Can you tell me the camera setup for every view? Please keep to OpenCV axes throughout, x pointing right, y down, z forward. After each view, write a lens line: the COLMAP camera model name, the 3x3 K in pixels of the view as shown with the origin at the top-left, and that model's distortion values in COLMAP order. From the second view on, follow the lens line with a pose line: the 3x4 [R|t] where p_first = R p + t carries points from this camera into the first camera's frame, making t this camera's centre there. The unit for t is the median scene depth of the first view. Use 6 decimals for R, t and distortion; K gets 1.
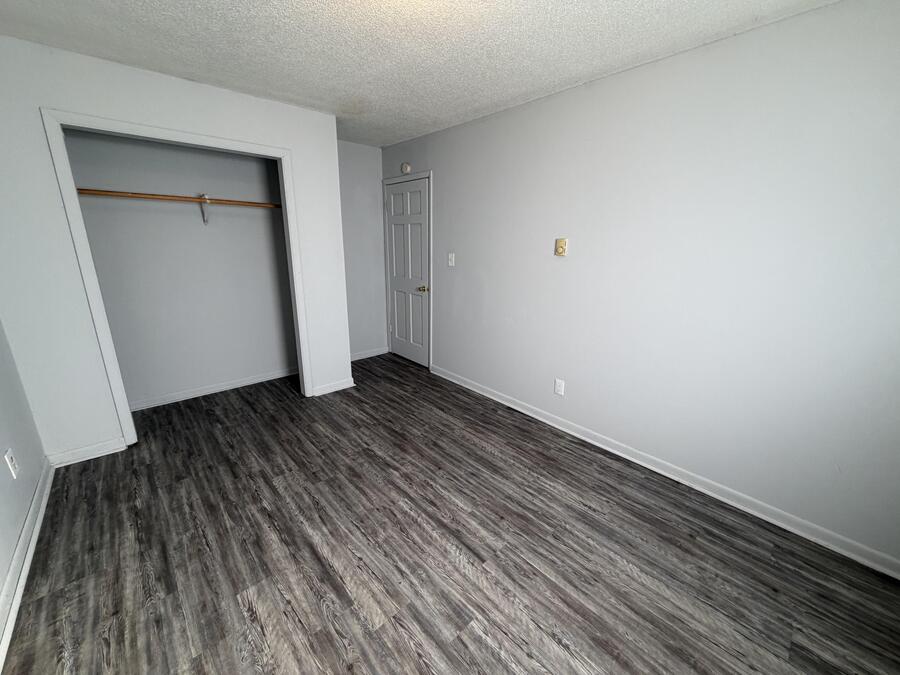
lens RADIAL K [[357.9, 0, 447.4], [0, 357.9, 339.5], [0, 0, 1]] dist [-0.001255, 0.000153]
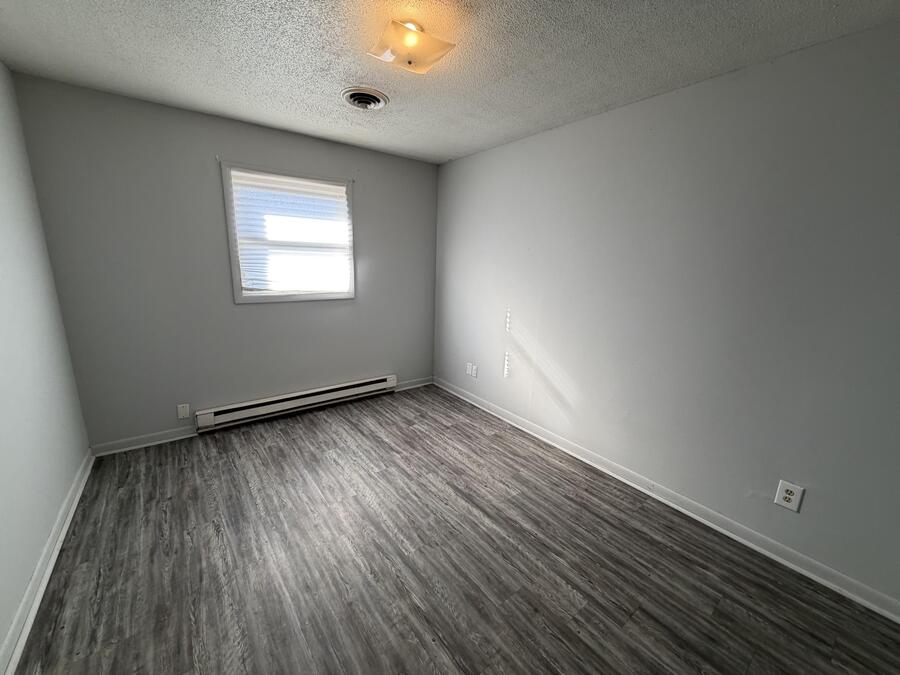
lens RADIAL K [[357.9, 0, 447.4], [0, 357.9, 339.5], [0, 0, 1]] dist [-0.001255, 0.000153]
pose [[-0.995451, -0.064401, 0.070217, -0.272558], [-0.023449, 0.879898, 0.474583, -0.486519], [-0.092348, 0.470778, -0.877405, 1.692329]]
